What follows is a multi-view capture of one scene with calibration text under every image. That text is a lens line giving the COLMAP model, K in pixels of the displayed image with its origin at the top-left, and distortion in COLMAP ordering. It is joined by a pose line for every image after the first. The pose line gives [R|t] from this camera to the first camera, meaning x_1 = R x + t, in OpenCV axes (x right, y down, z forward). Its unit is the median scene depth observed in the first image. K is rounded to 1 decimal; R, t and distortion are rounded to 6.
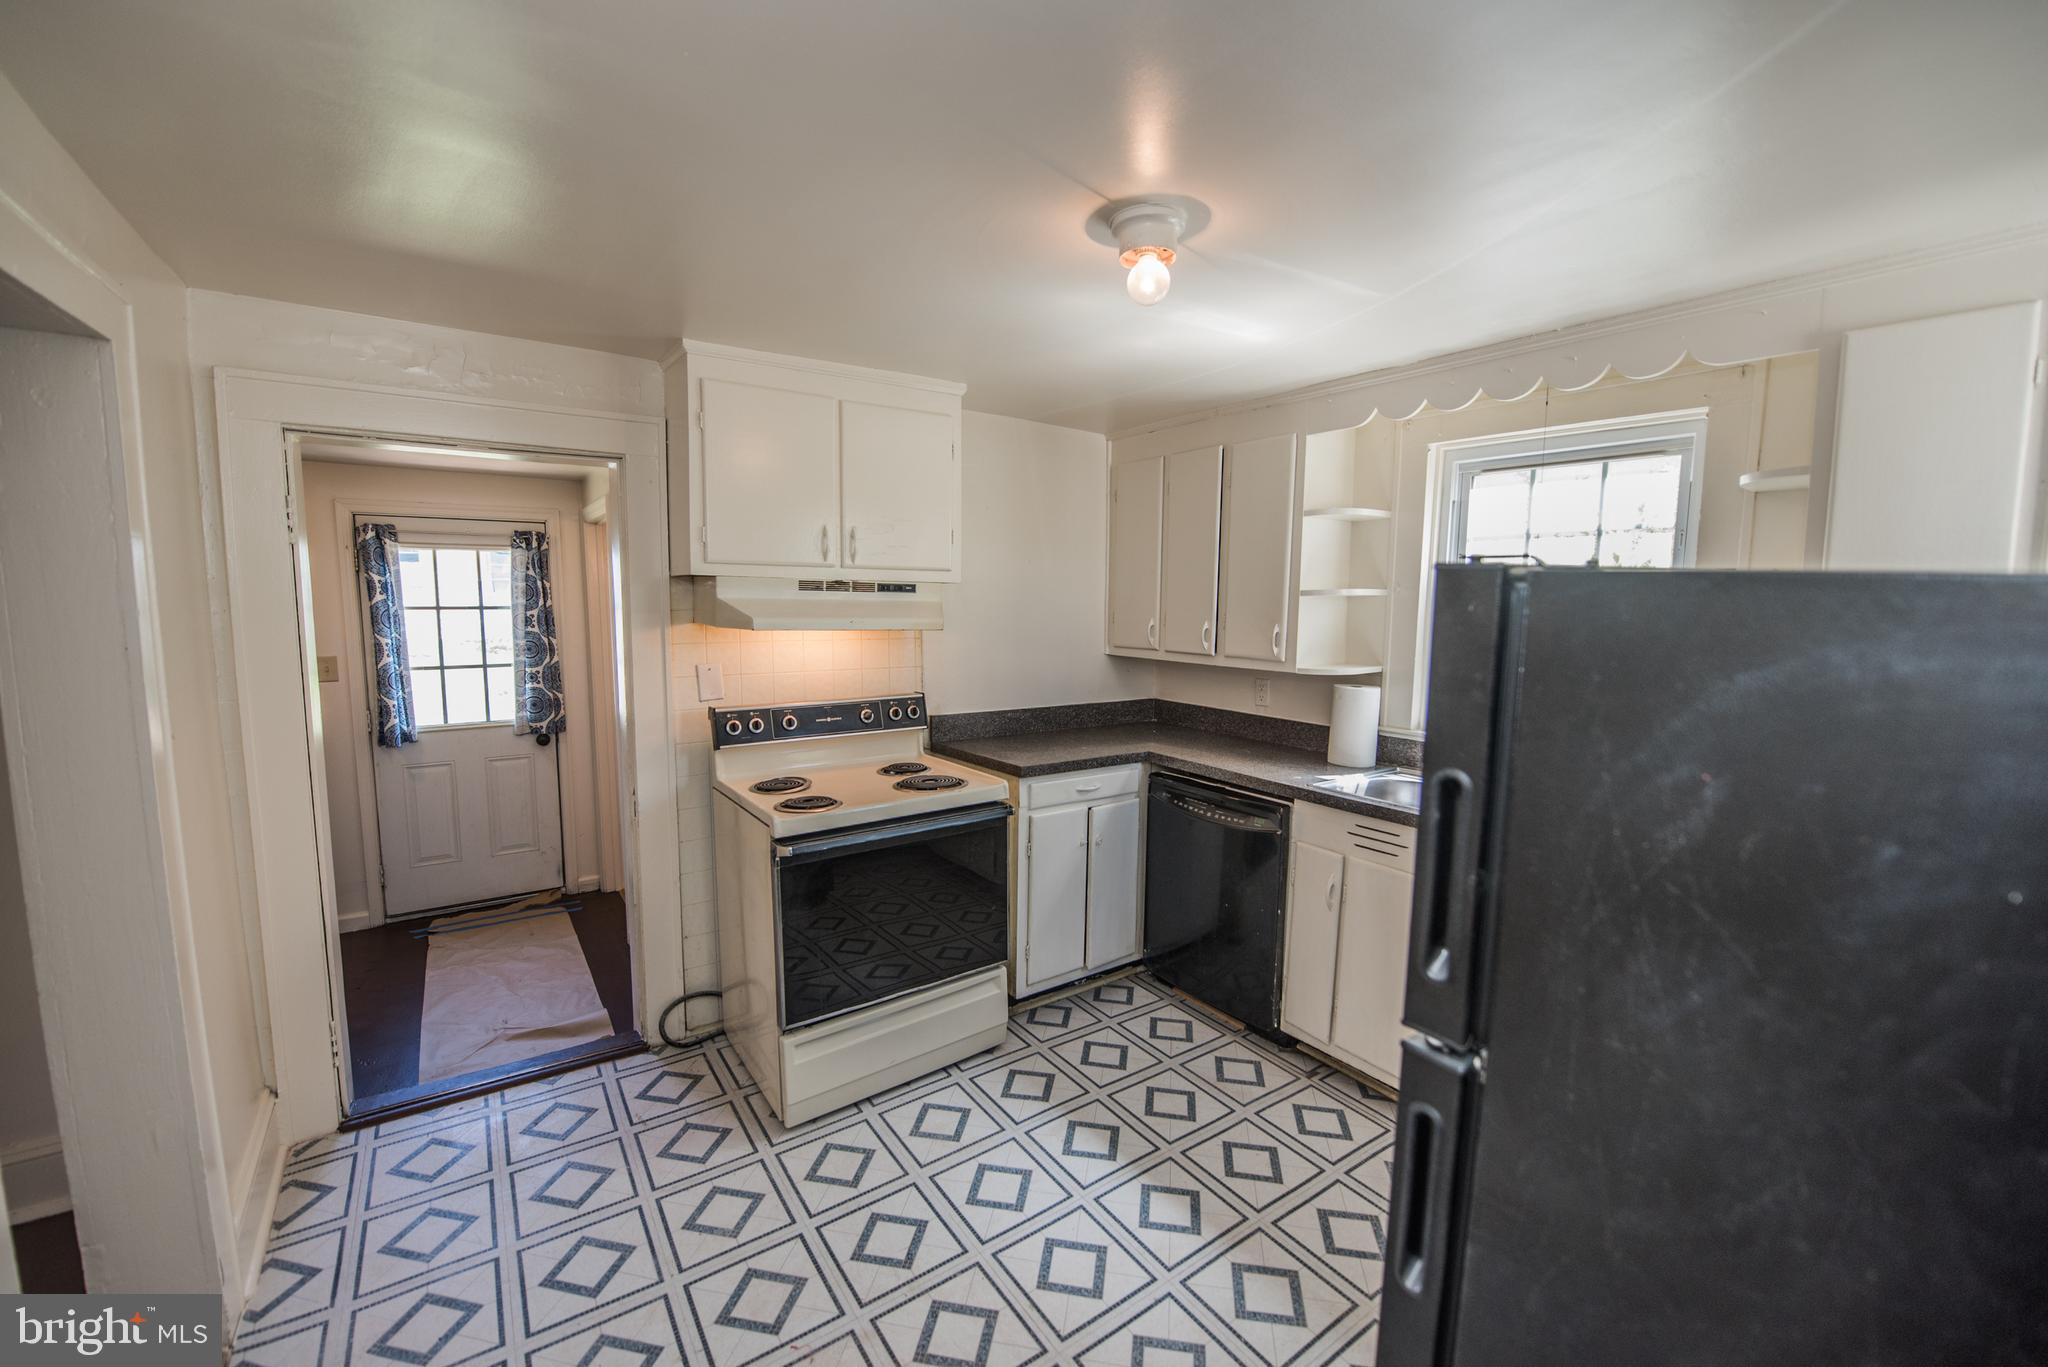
lens RADIAL K [[812.2, 0, 1012.4], [0, 812.2, 687.9], [0, 0, 1]] dist [-0.020699, -0.000738]
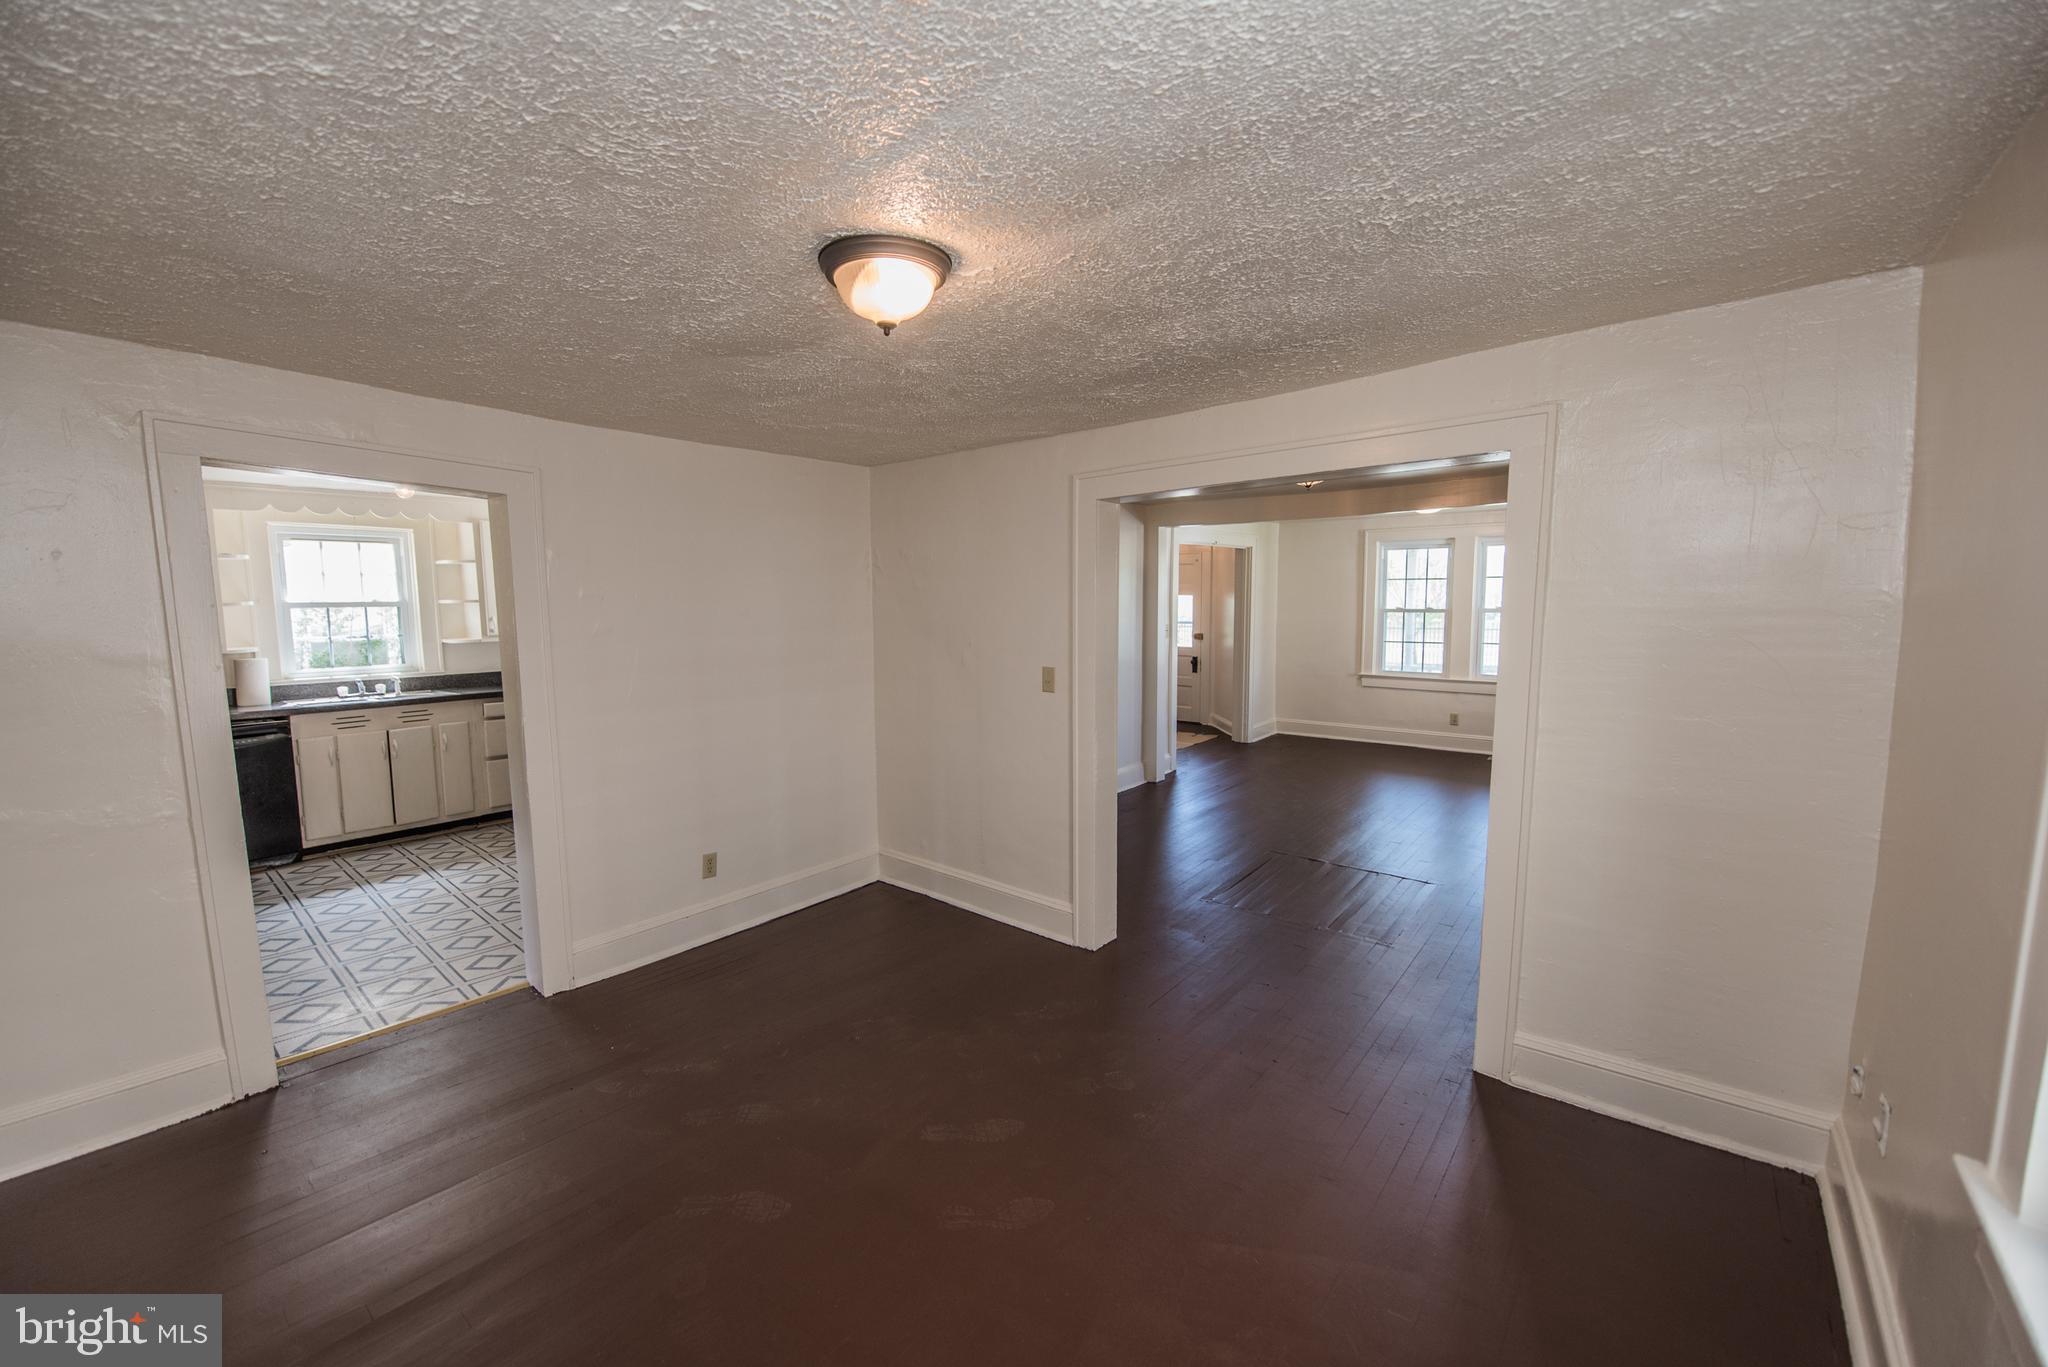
lens RADIAL K [[812.2, 0, 1018.9], [0, 812.2, 683.8], [0, 0, 1]] dist [-0.020699, -0.000738]
pose [[-0.265903, -0.106112, 0.958142, -1.934230], [0.116863, 0.983045, 0.141301, 0.002492], [-0.956890, 0.149544, -0.248994, -0.140354]]
